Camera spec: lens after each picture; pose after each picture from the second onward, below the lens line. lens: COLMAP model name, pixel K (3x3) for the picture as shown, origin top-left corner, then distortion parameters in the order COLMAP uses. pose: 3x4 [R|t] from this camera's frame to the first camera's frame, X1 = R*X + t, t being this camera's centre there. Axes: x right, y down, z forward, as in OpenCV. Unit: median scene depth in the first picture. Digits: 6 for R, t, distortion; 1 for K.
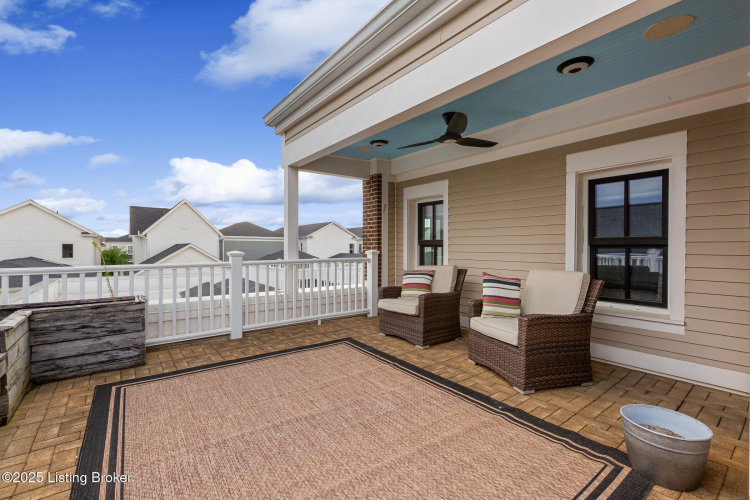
lens RADIAL K [[336.8, 0, 375.0], [0, 336.8, 250.0], [0, 0, 1]] dist [-0.000169, 0.000443]
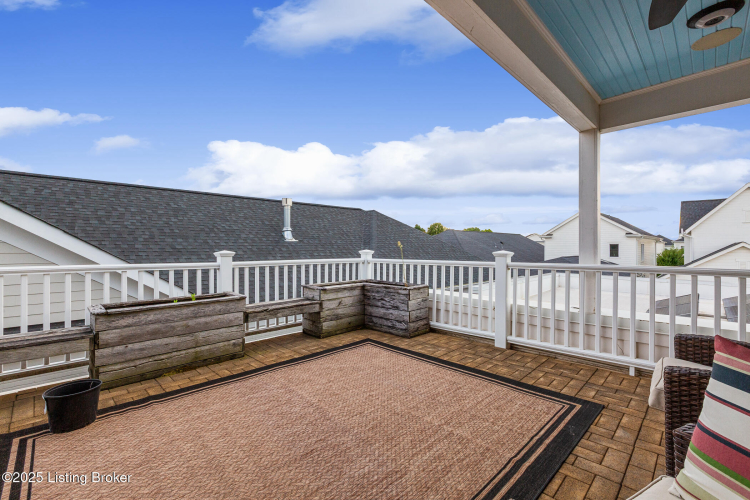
lens RADIAL K [[333.1, 0, 372.7], [0, 333.1, 246.3], [0, 0, 1]] dist [0.000952, 0.000700]
pose [[0.132346, -0.000787, -0.991203, 0.479418], [-0.010034, 0.999947, -0.002134, -0.004208], [0.991153, 0.010229, 0.132331, 0.598815]]
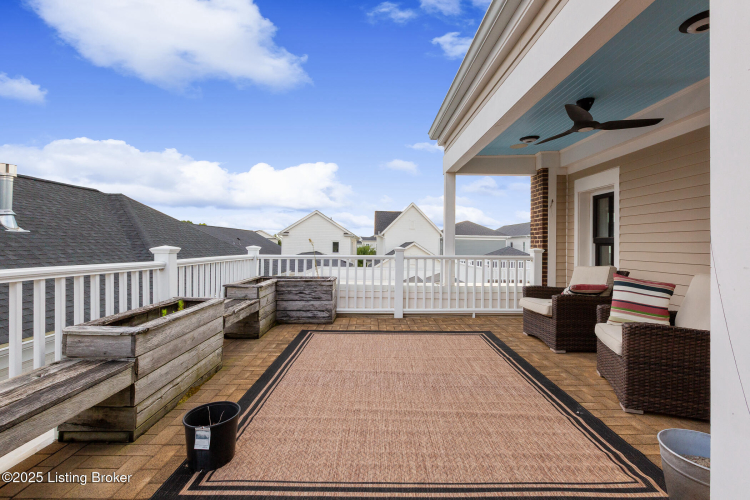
lens RADIAL K [[349.3, 0, 378.2], [0, 349.3, 243.4], [0, 0, 1]] dist [0.000379, -0.000151]
pose [[0.805206, 0.006446, -0.592960, 0.318238], [-0.016545, 0.999796, -0.011598, 0.006807], [0.592764, 0.019149, 0.805148, -0.088274]]
